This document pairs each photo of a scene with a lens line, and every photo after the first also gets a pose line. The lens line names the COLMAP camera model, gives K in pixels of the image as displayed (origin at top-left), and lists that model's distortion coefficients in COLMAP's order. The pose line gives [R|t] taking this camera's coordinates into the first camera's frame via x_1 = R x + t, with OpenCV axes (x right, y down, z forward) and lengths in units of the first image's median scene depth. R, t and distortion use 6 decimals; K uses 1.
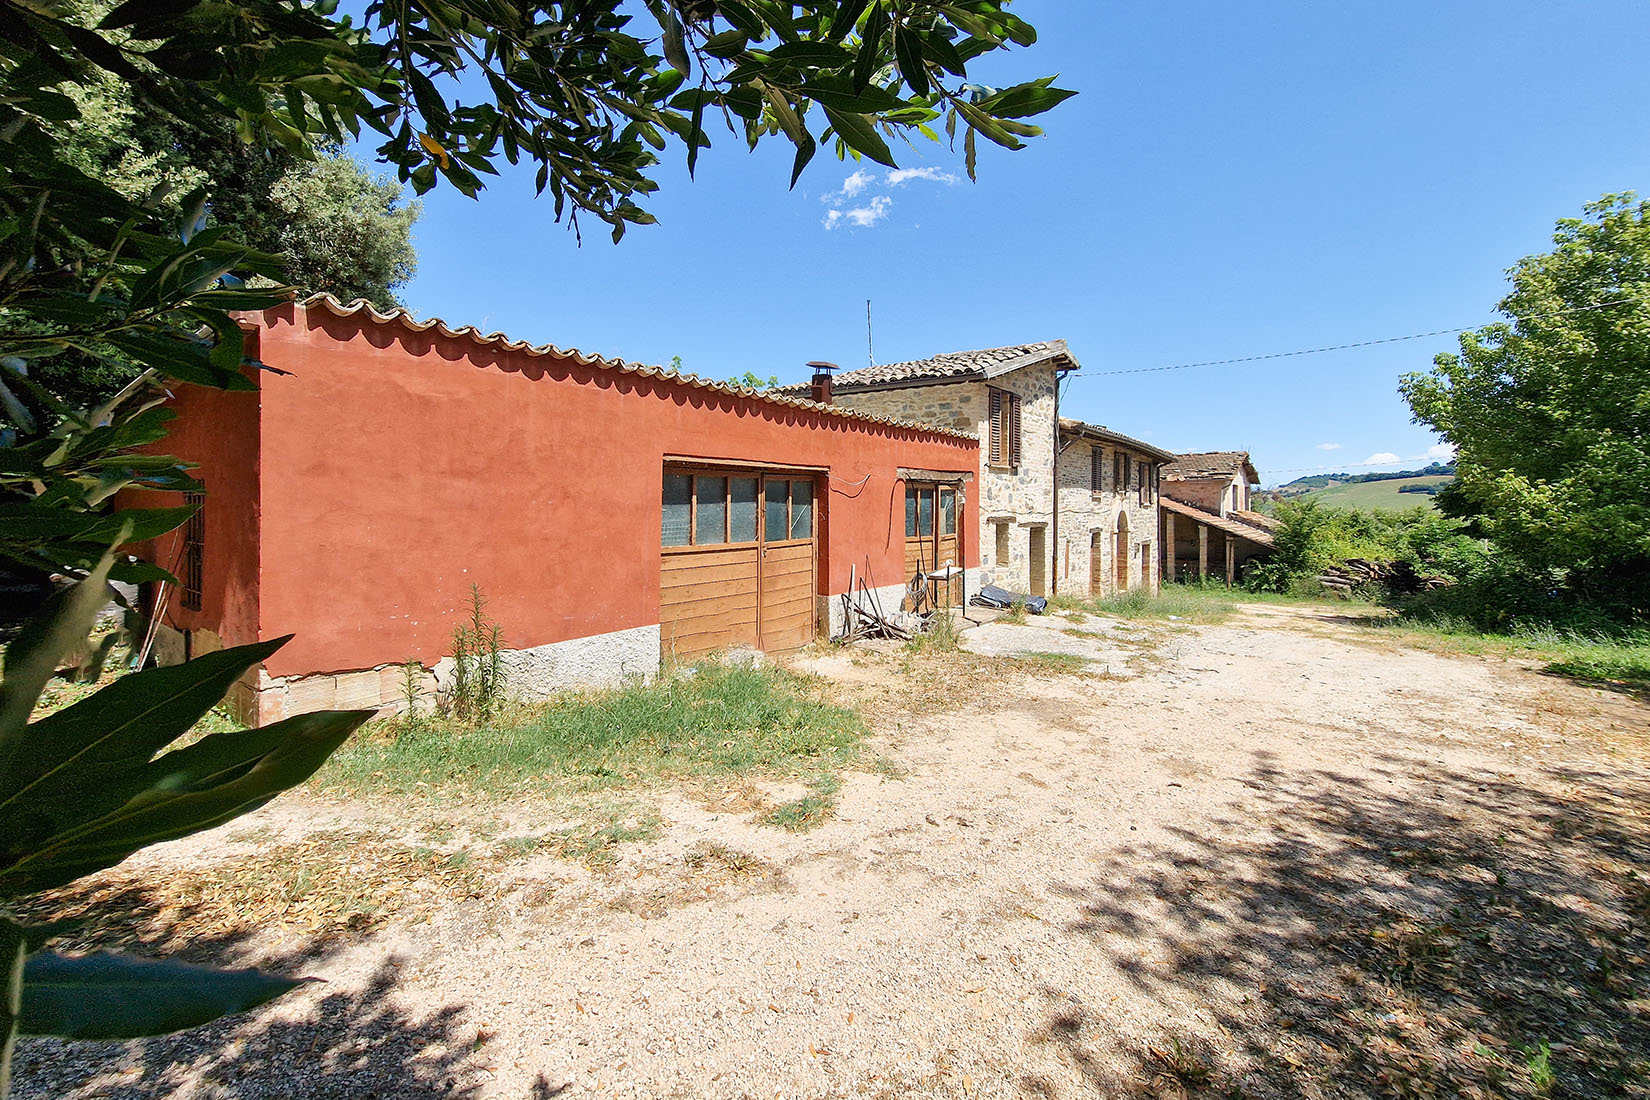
lens RADIAL K [[673.0, 0, 824.1], [0, 673.0, 488.6], [0, 0, 1]] dist [-0.001507, -0.000259]
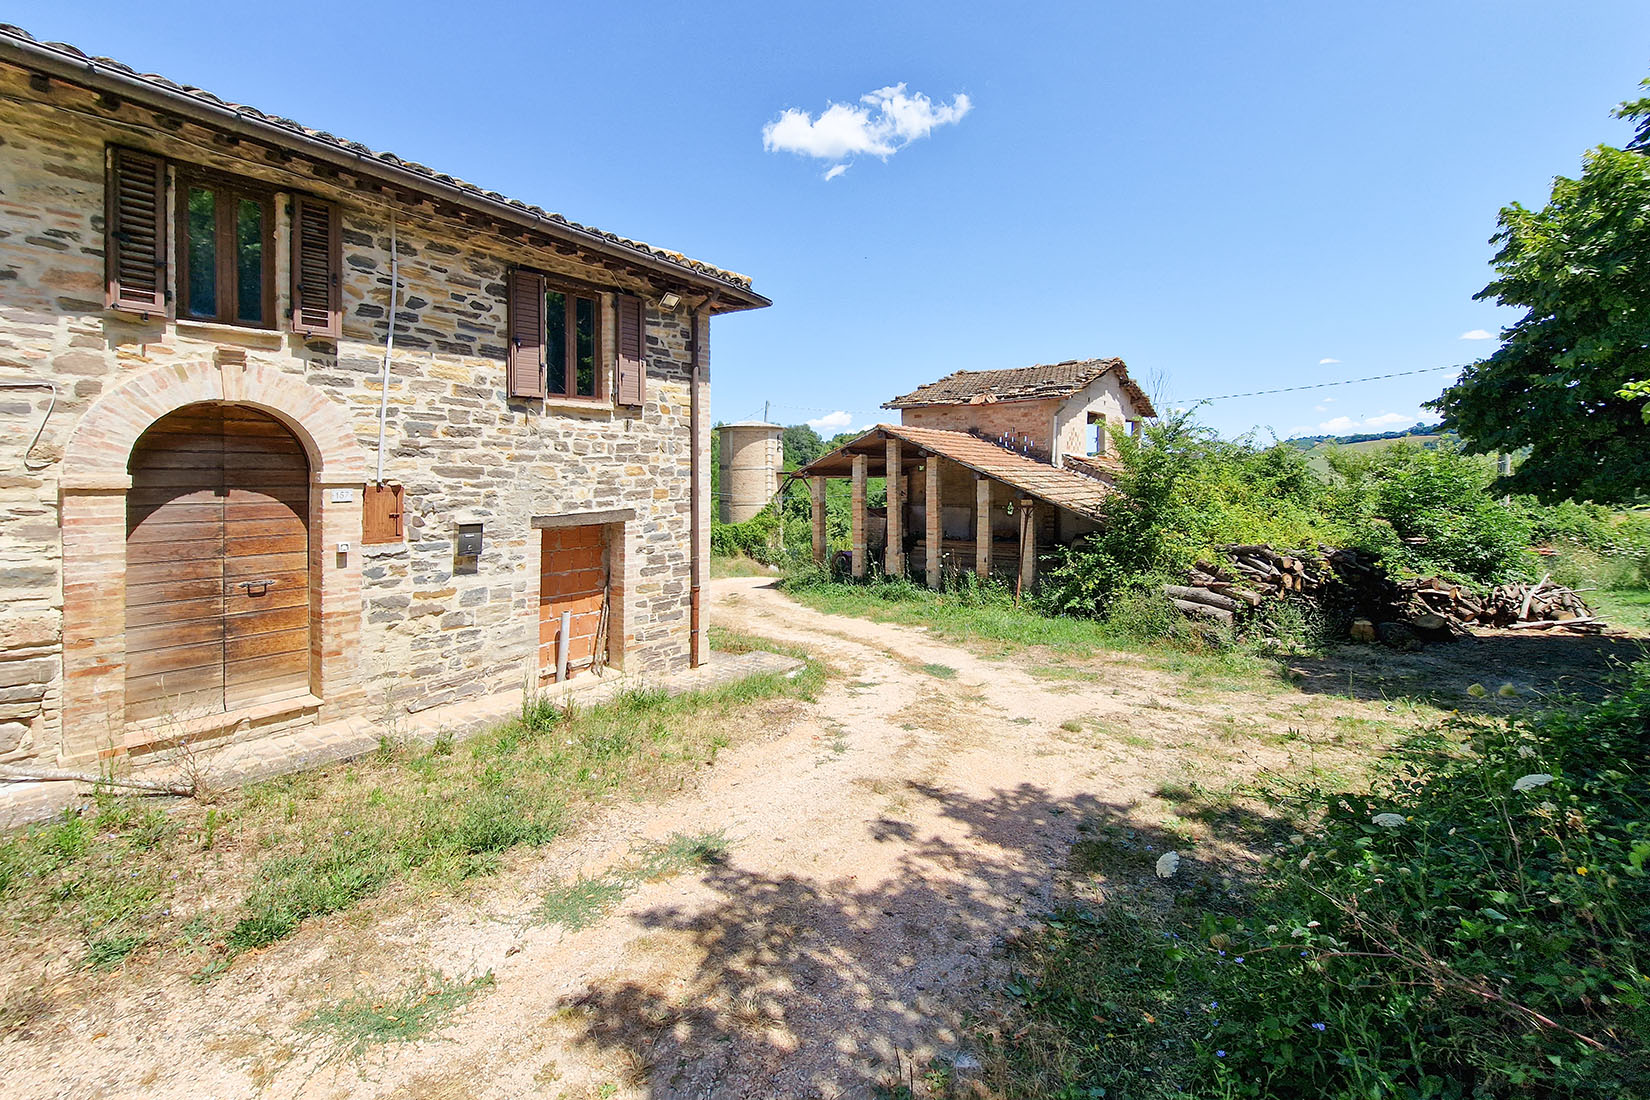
lens RADIAL K [[678.3, 0, 817.3], [0, 678.3, 471.2], [0, 0, 1]] dist [-0.000752, -0.000871]
pose [[0.999858, -0.011446, 0.012375, 1.075683], [0.011141, 0.999640, 0.024400, 0.089672], [-0.012650, -0.024259, 0.999626, 1.206076]]
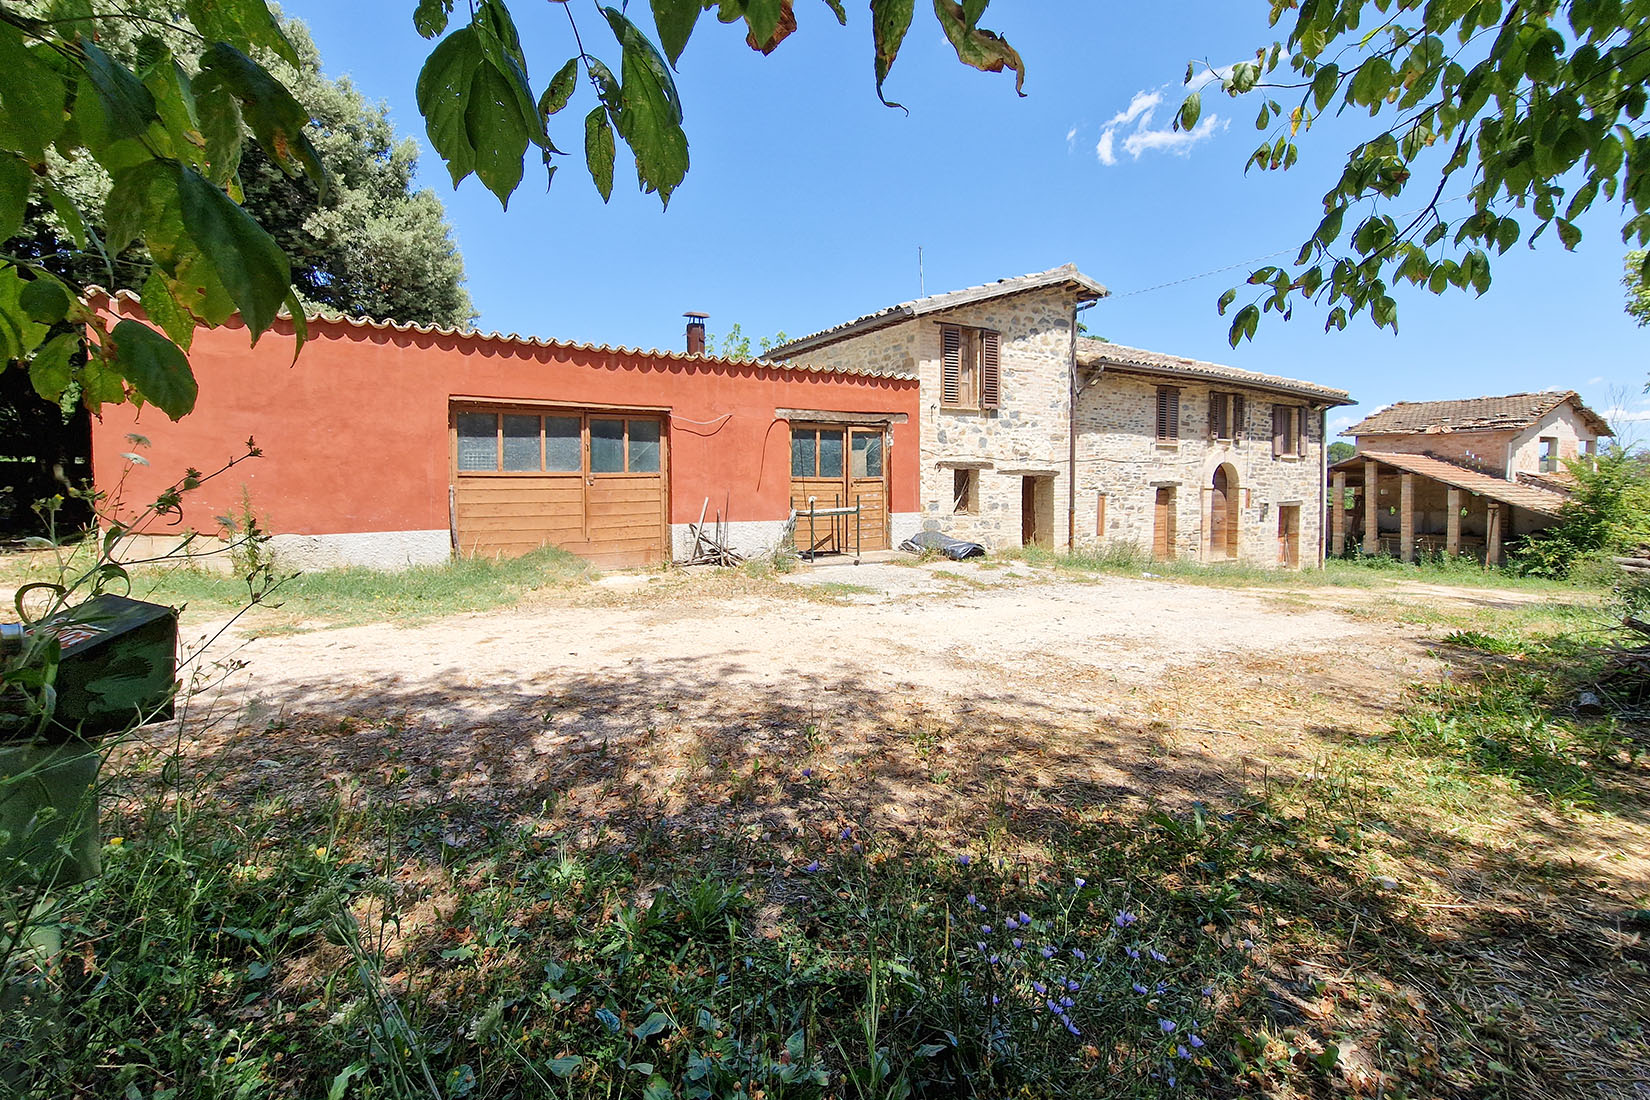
lens RADIAL K [[686.8, 0, 831.2], [0, 686.8, 489.5], [0, 0, 1]] dist [-0.000579, -0.003206]
pose [[0.927006, 0.002355, -0.375040, 0.503417], [0.011840, 0.999298, 0.035539, 0.049247], [0.374860, -0.037385, 0.926327, 0.043900]]
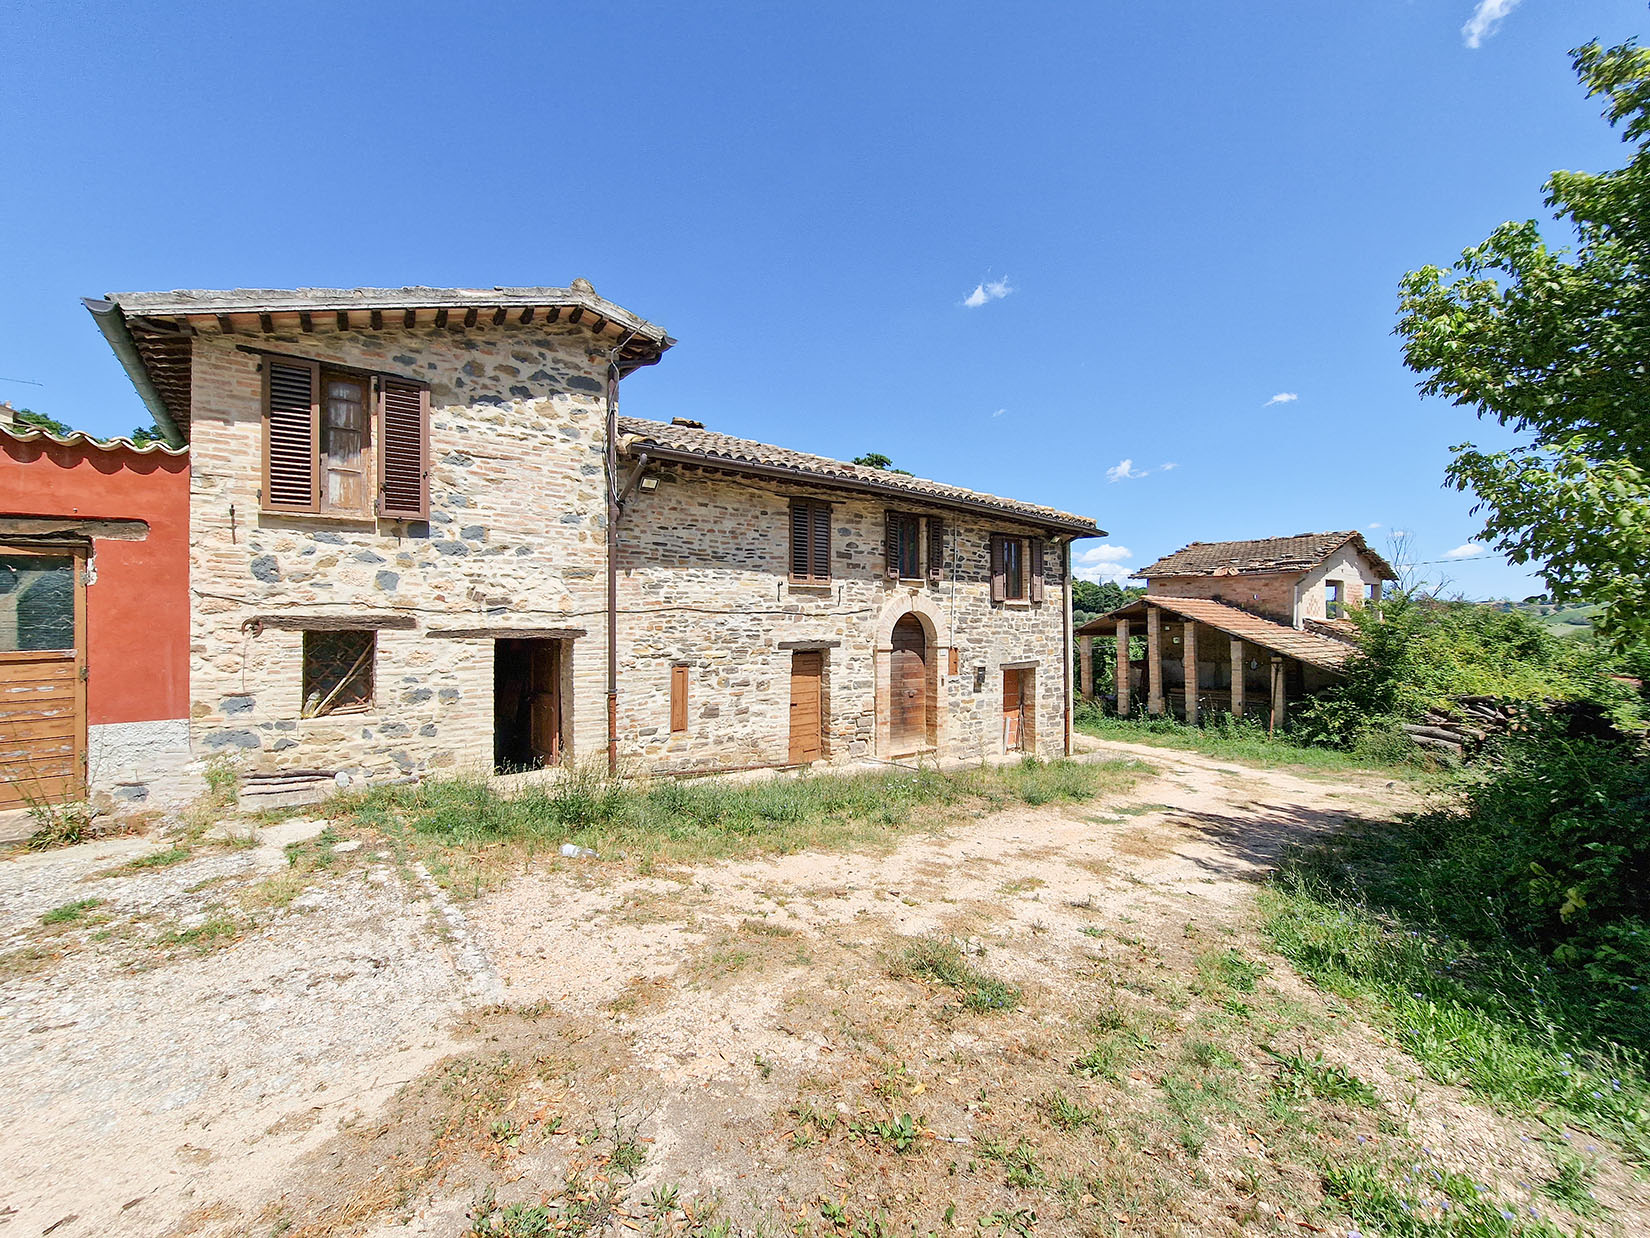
lens RADIAL K [[671.1, 0, 823.5], [0, 671.1, 601.0], [0, 0, 1]] dist [-0.001976, -0.000591]
pose [[0.970986, -0.015495, -0.238632, 0.824440], [0.013836, 0.999867, -0.008626, 0.044378], [0.238734, 0.005074, 0.971072, 0.670831]]
